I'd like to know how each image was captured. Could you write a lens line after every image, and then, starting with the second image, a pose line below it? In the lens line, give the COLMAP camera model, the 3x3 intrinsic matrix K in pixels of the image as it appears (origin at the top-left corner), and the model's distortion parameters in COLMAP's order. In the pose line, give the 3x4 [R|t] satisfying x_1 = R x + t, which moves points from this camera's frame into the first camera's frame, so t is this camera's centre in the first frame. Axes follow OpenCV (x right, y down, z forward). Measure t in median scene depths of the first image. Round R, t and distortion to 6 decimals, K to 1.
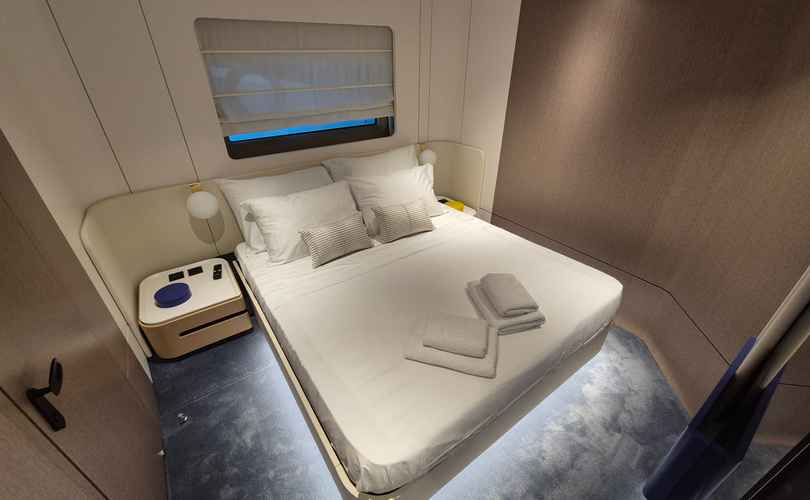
lens RADIAL K [[332.1, 0, 405.0], [0, 332.1, 250.0], [0, 0, 1]] dist [-0.015712, -0.000027]
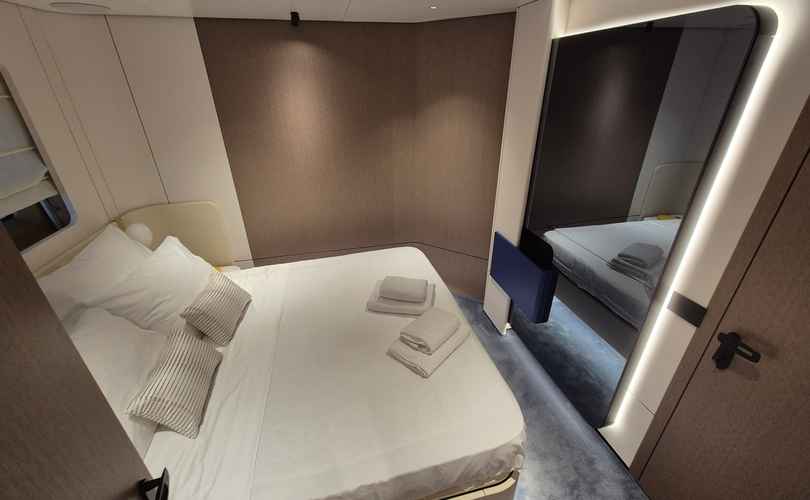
lens RADIAL K [[332.1, 0, 405.0], [0, 332.1, 250.0], [0, 0, 1]] dist [-0.015712, -0.000027]
pose [[0.378613, -0.412852, 0.828375, -0.426007], [0.472950, 0.855631, 0.210271, -0.161943], [-0.795594, 0.312169, 0.519211, 0.225485]]
